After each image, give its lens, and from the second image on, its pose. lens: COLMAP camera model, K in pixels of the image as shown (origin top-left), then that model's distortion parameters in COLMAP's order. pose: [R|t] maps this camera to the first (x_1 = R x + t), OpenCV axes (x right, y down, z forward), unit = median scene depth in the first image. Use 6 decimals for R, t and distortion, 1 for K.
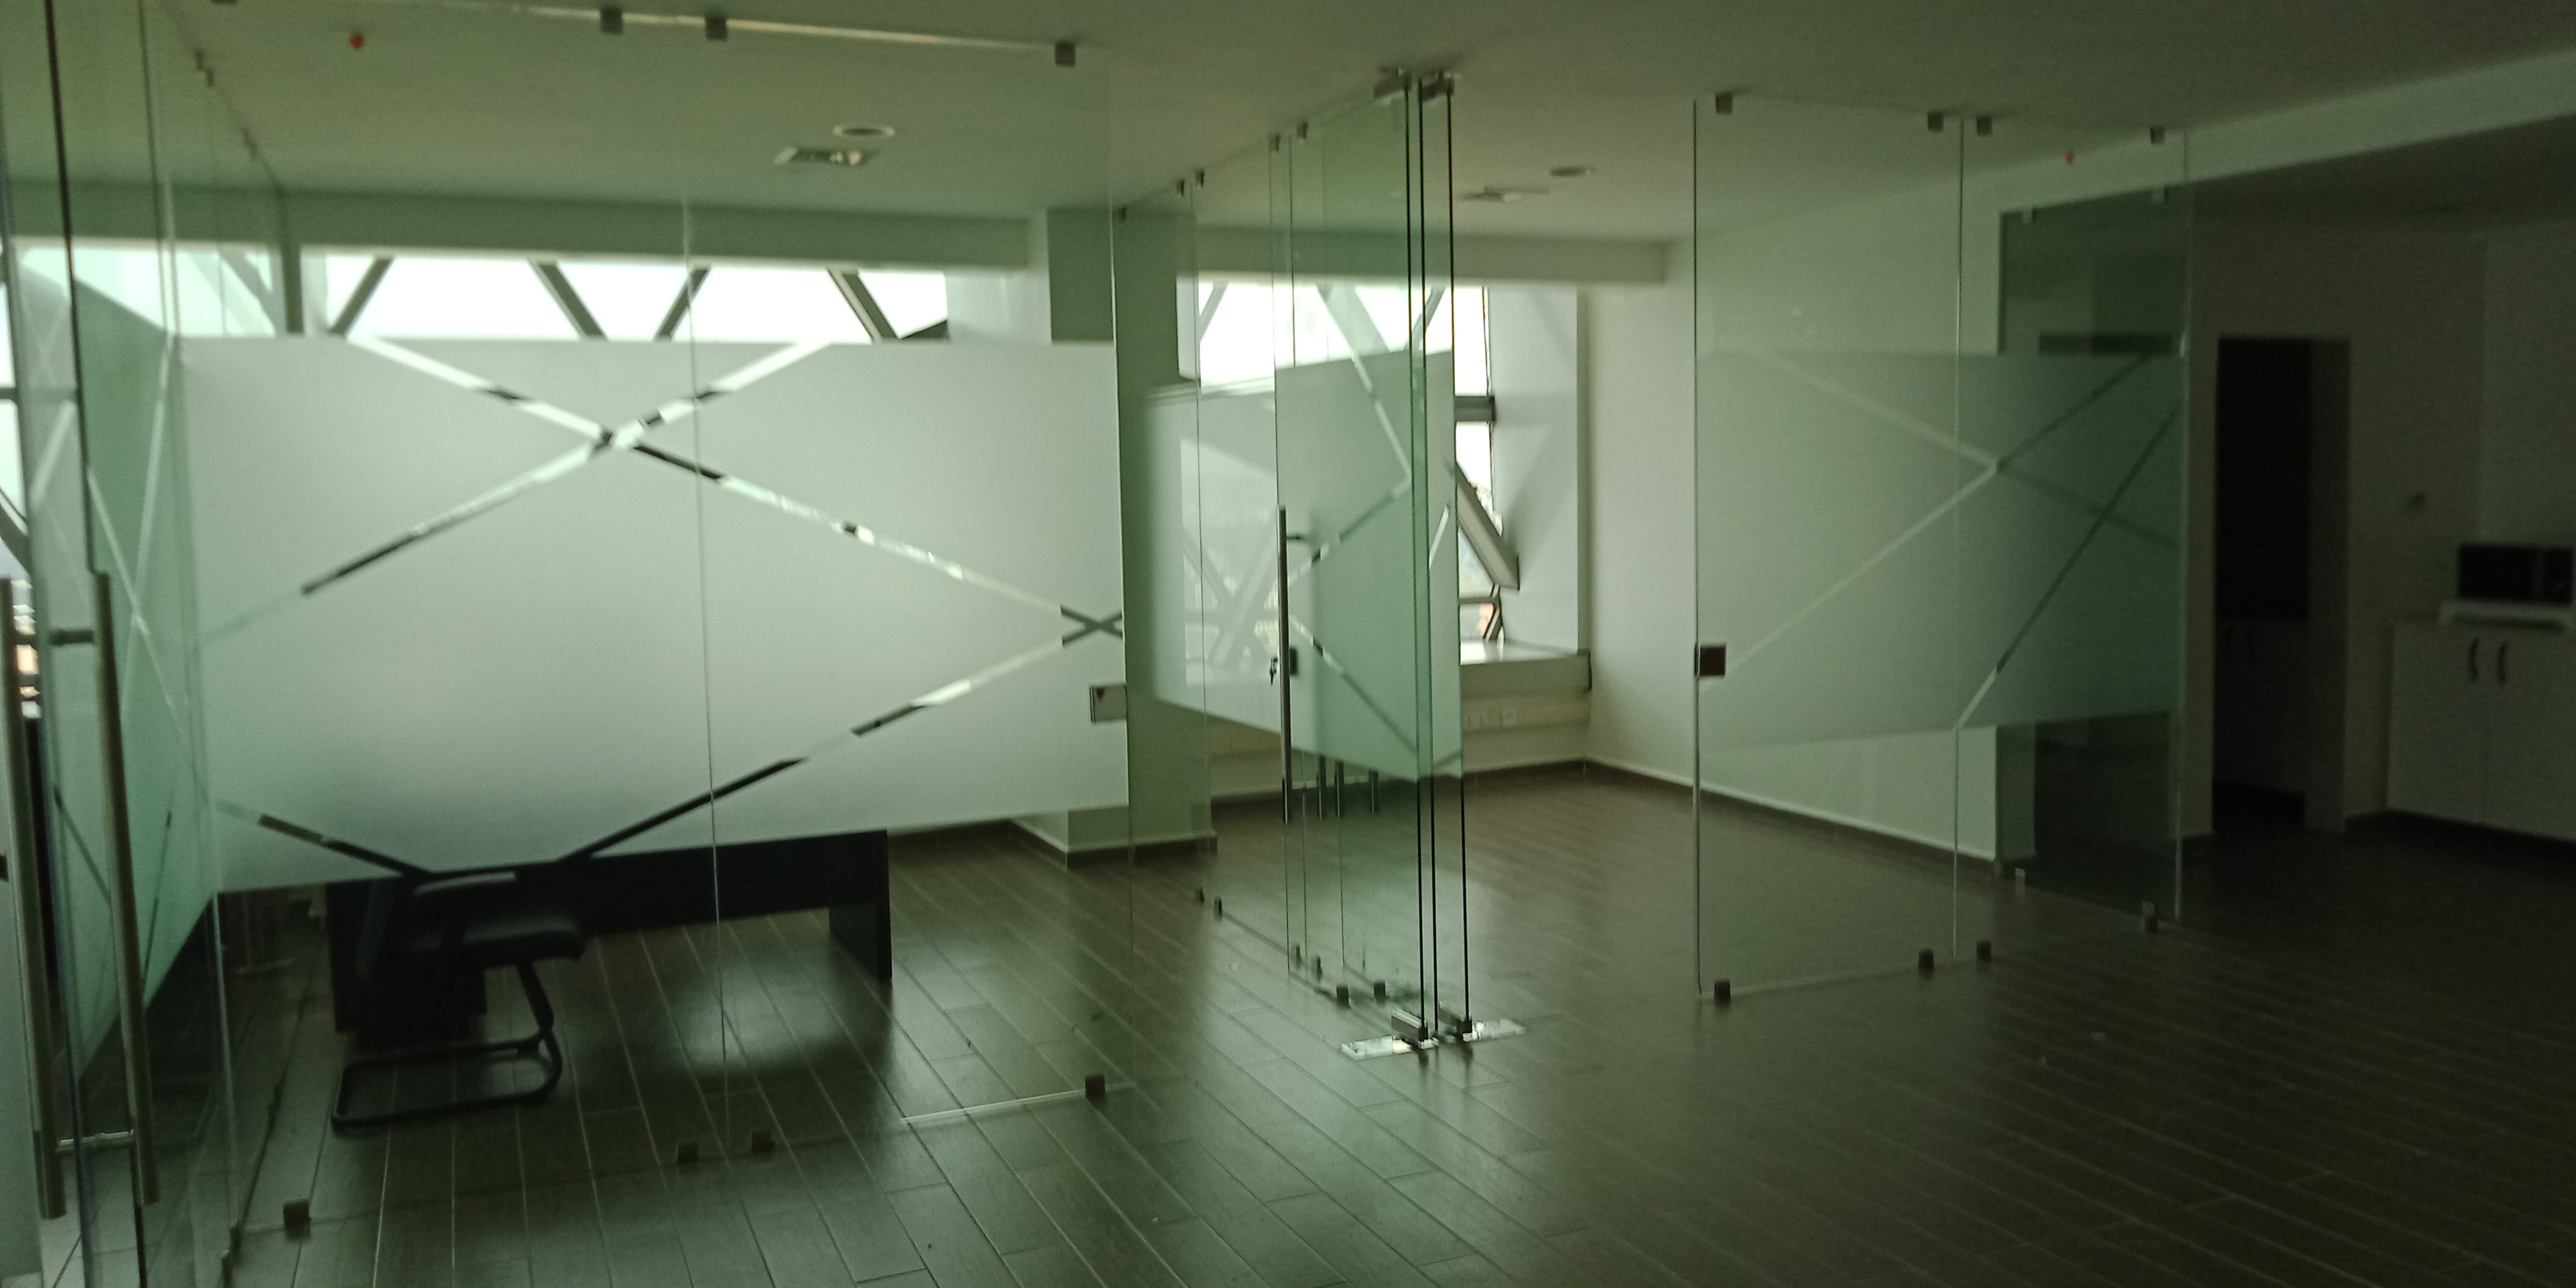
lens RADIAL K [[1883.9, 0, 1269.1], [0, 1883.9, 626.5], [0, 0, 1]] dist [0.046045, -0.051905]
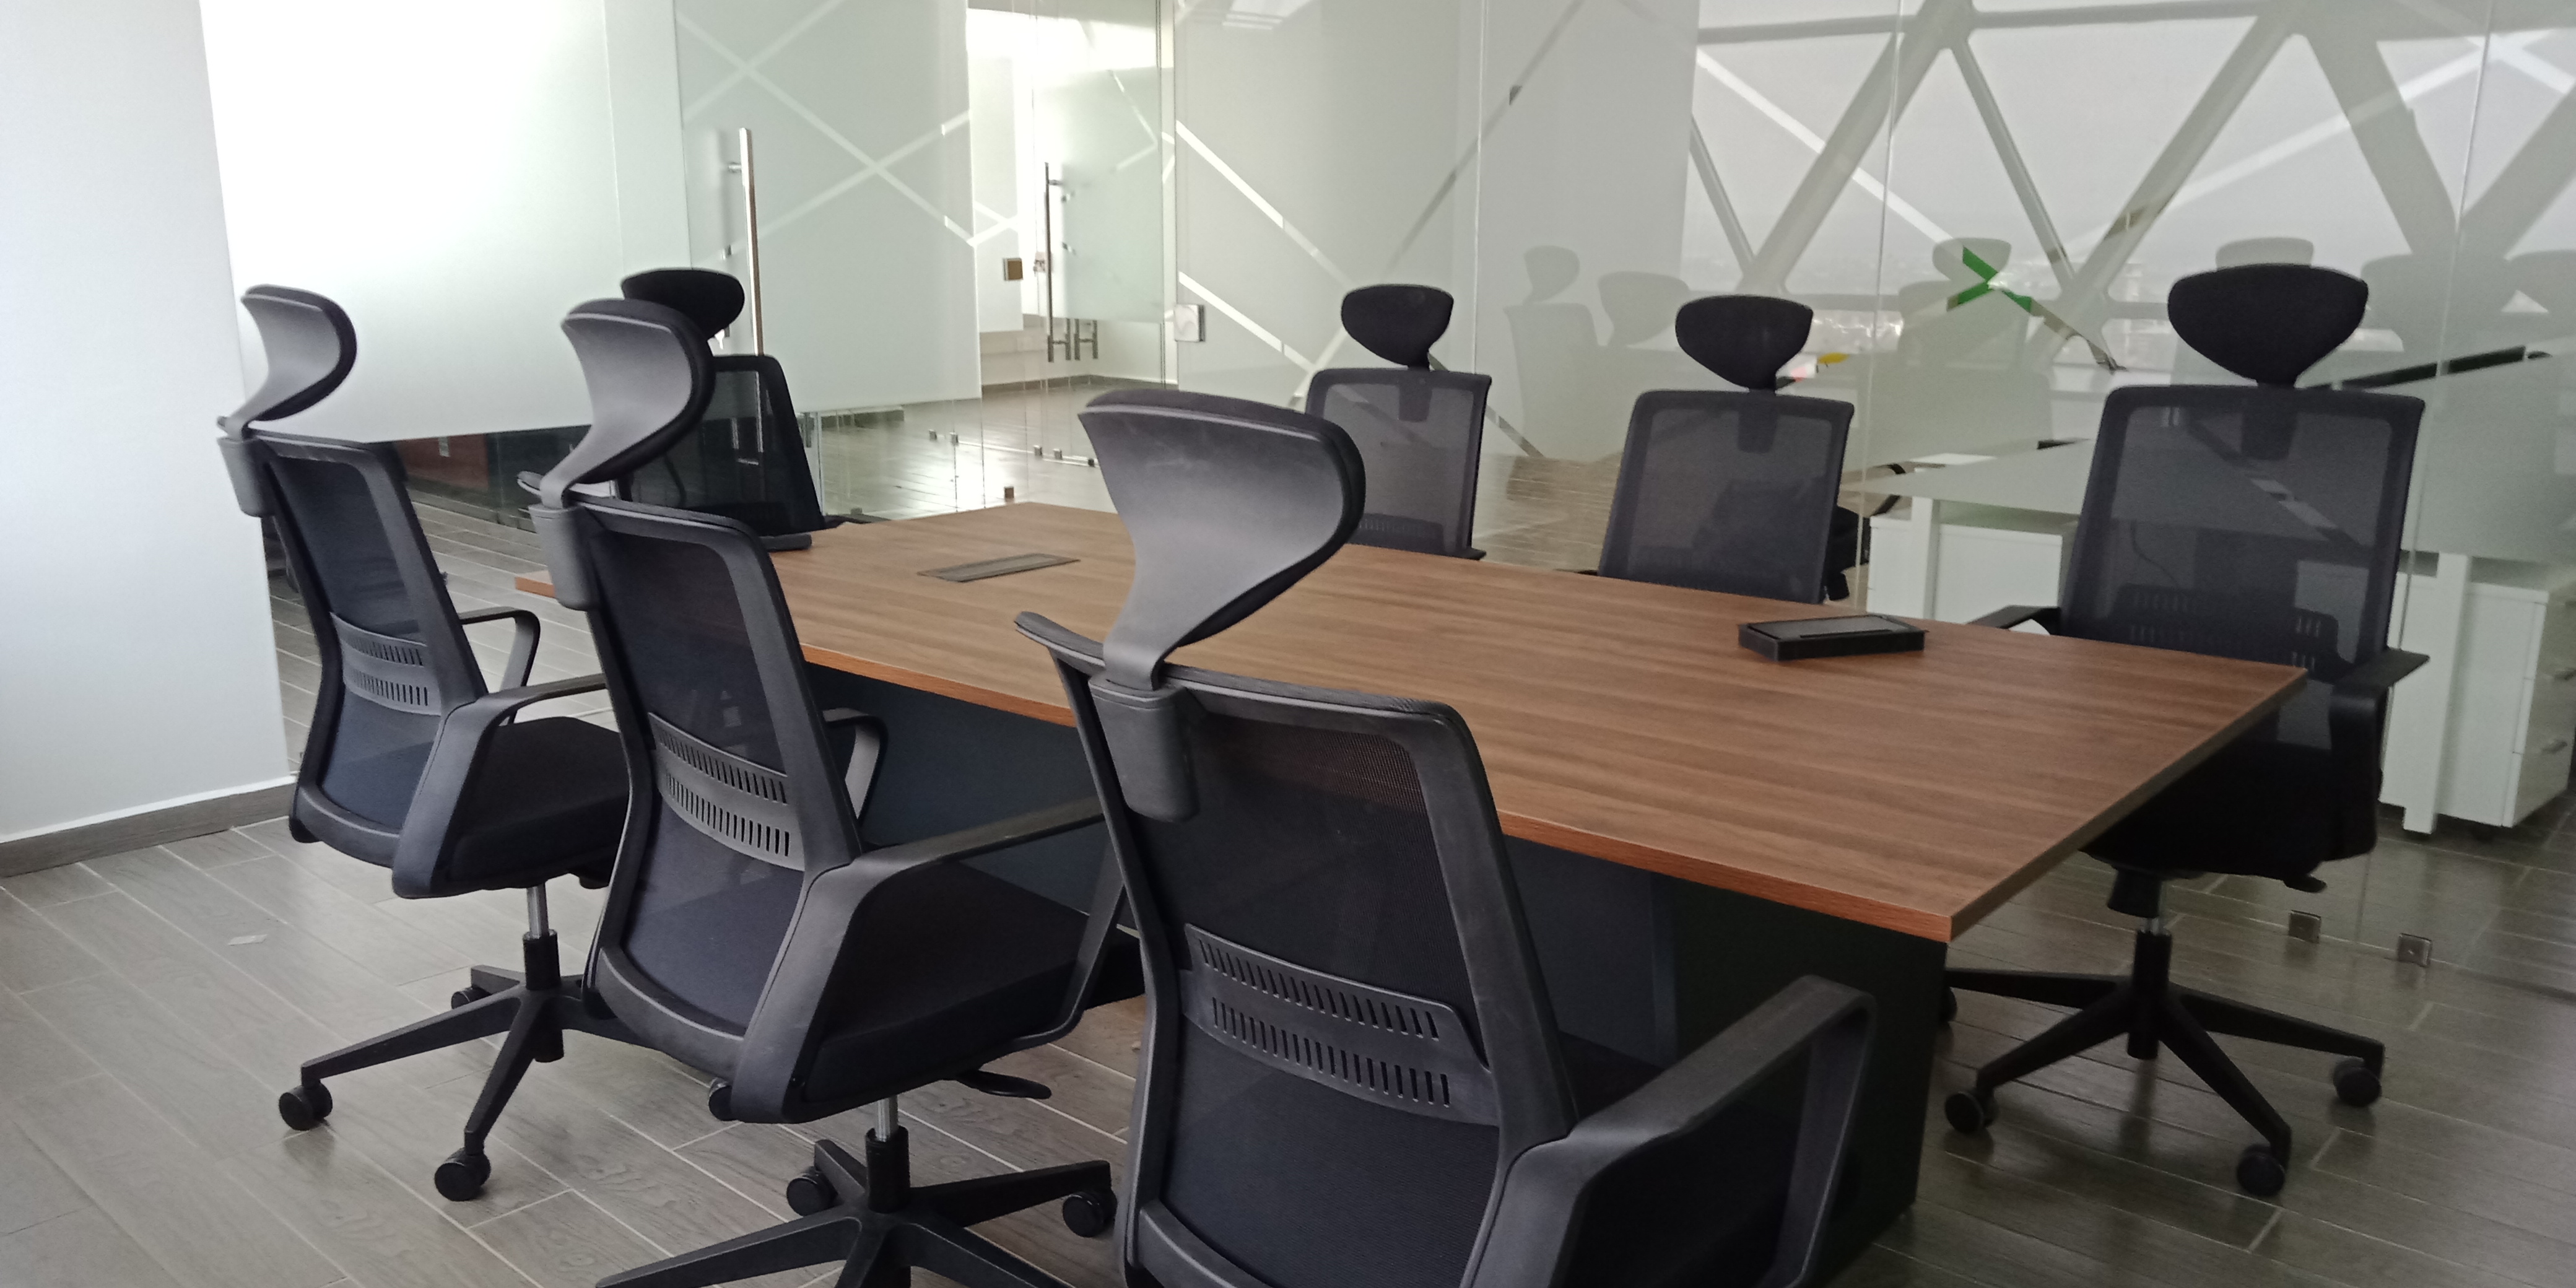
lens RADIAL K [[1883.9, 0, 1275.1], [0, 1883.9, 664.1], [0, 0, 1]] dist [0.046045, -0.051905]
pose [[0.905255, -0.075071, 0.418183, -0.462456], [0.007382, 0.986897, 0.161185, 0.088910], [-0.424804, -0.142826, 0.893948, -0.530053]]
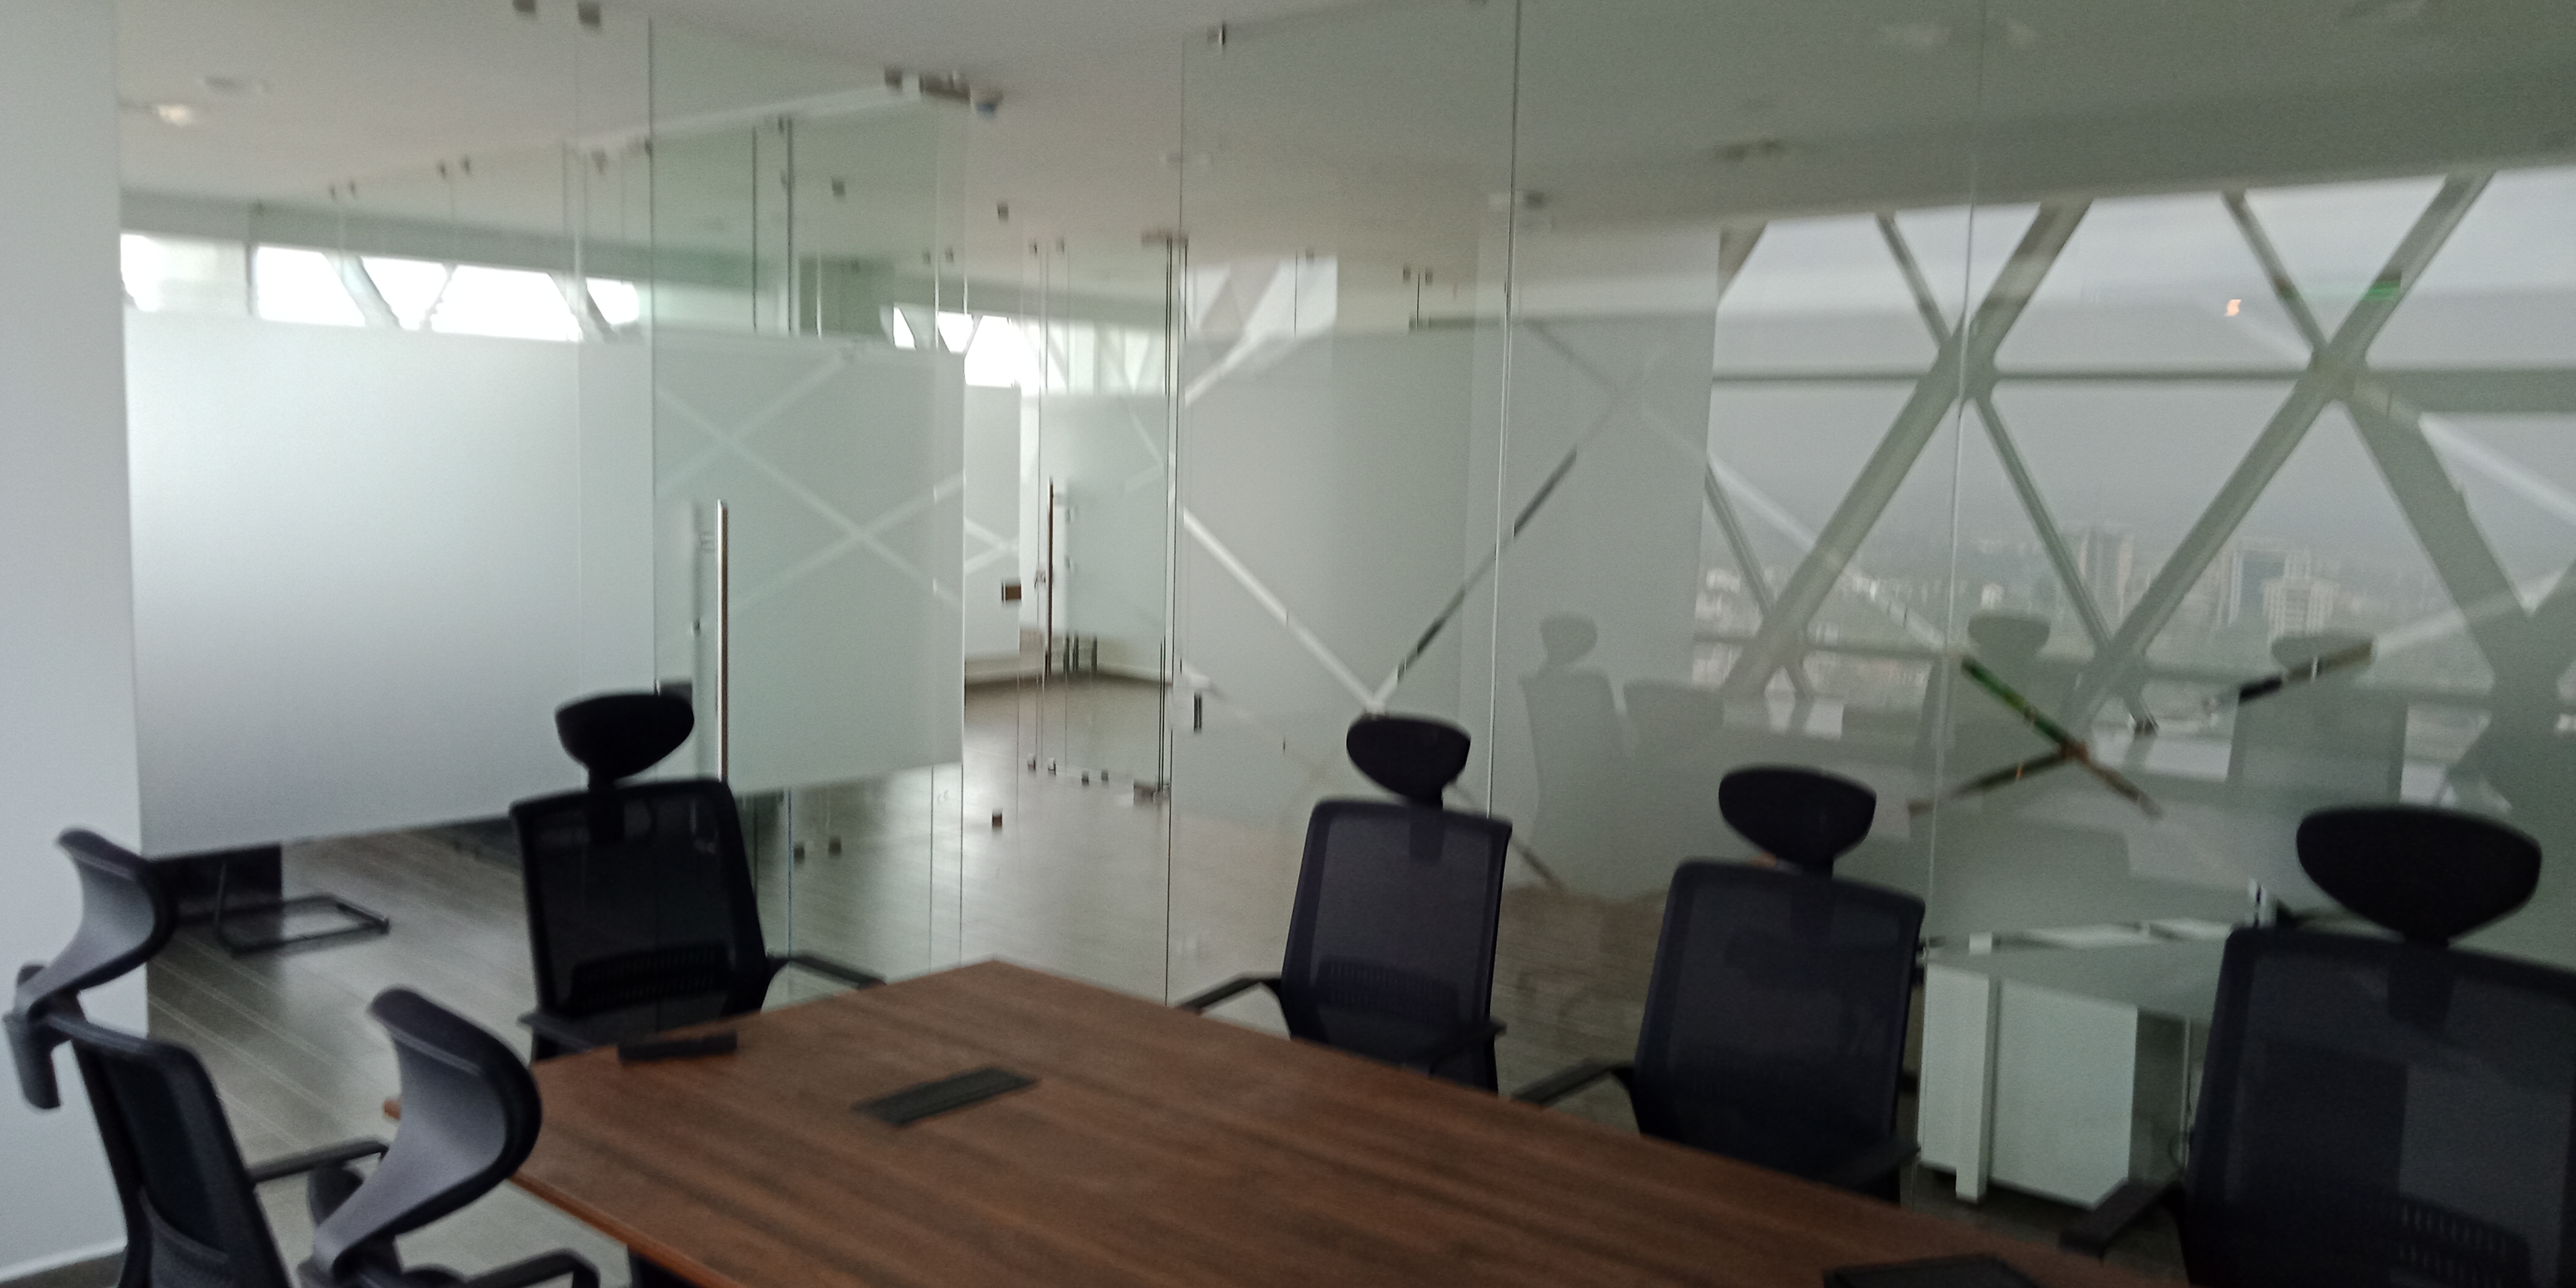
lens RADIAL K [[1883.9, 0, 1287.7], [0, 1883.9, 609.3], [0, 0, 1]] dist [0.046045, -0.051905]
pose [[0.904120, 0.006177, 0.427235, -0.433544], [-0.009358, 0.999942, 0.005347, 0.031511], [-0.427177, -0.008832, 0.904125, -0.473091]]
